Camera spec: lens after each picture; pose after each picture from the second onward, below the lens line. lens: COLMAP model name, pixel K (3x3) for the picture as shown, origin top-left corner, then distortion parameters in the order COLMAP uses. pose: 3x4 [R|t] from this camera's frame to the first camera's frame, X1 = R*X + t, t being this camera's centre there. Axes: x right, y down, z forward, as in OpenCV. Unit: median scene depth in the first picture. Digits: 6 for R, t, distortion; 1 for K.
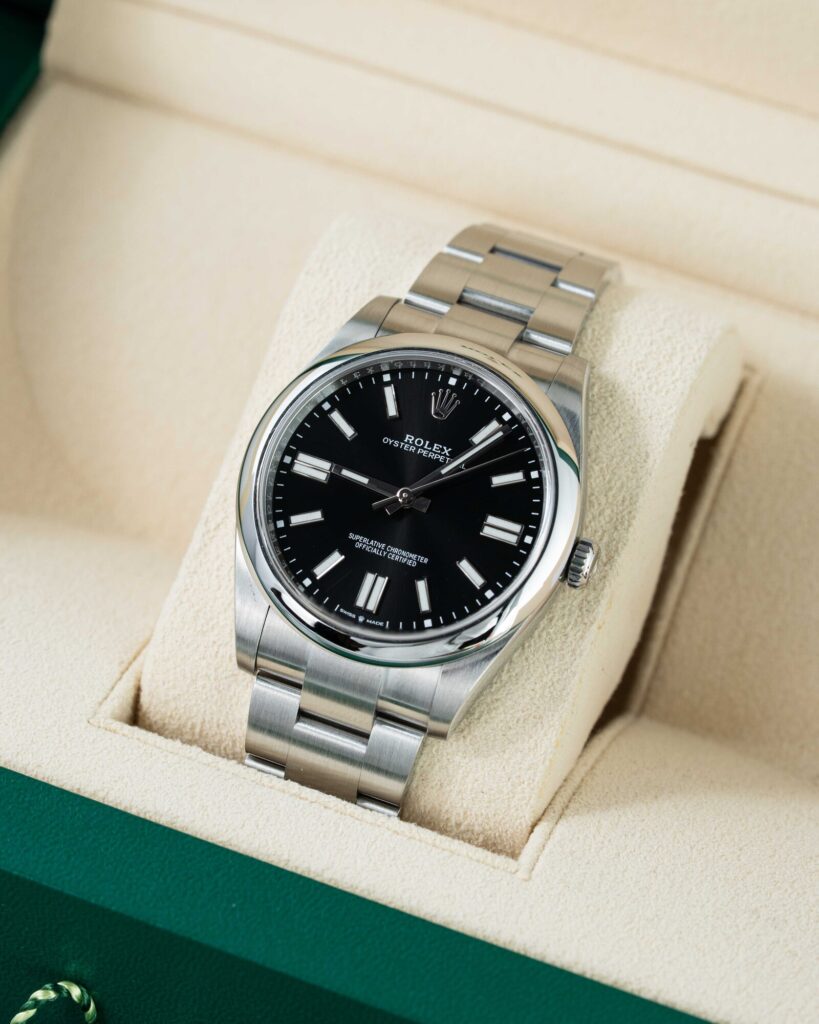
lens RADIAL K [[3410.0, 0, 409.5], [0, 3410.0, 512.0], [0, 0, 1]] dist [-0.234236, -1.458063]
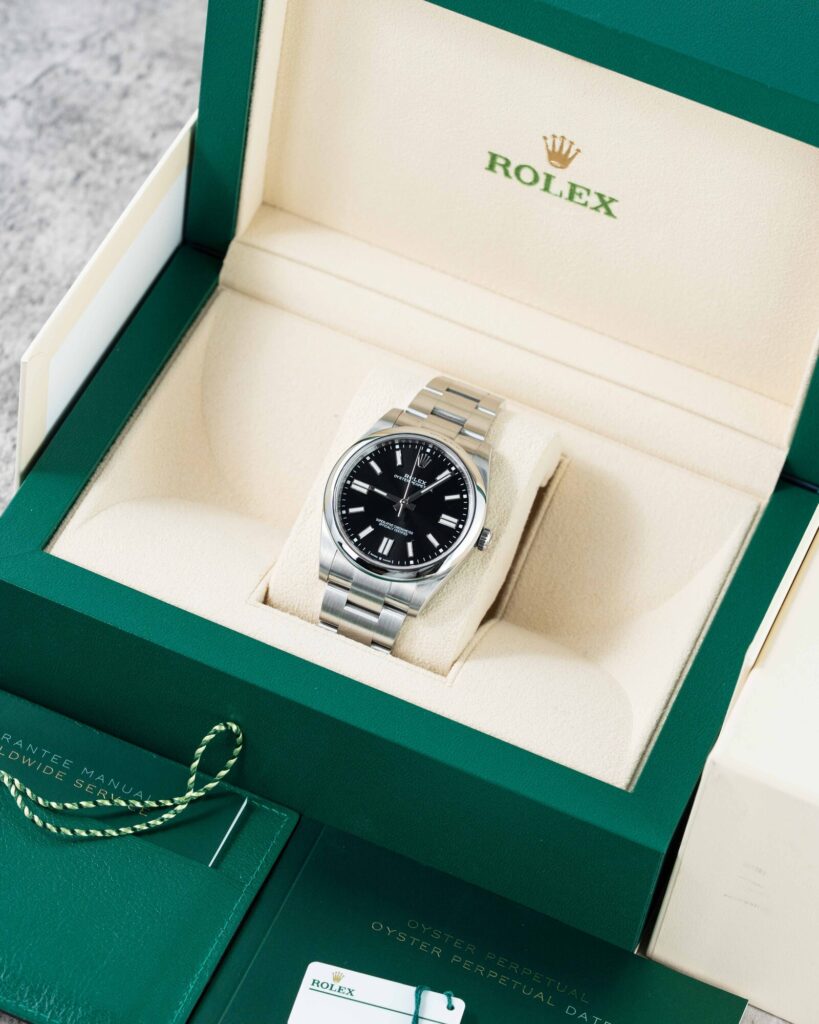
lens RADIAL K [[3410.0, 0, 409.5], [0, 3410.0, 512.0], [0, 0, 1]] dist [-0.234236, -1.458063]
pose [[0.994098, 0.063579, 0.087907, -0.183178], [-0.060175, 0.997352, -0.040851, 0.087336], [-0.090271, 0.035320, 0.995291, -1.110816]]
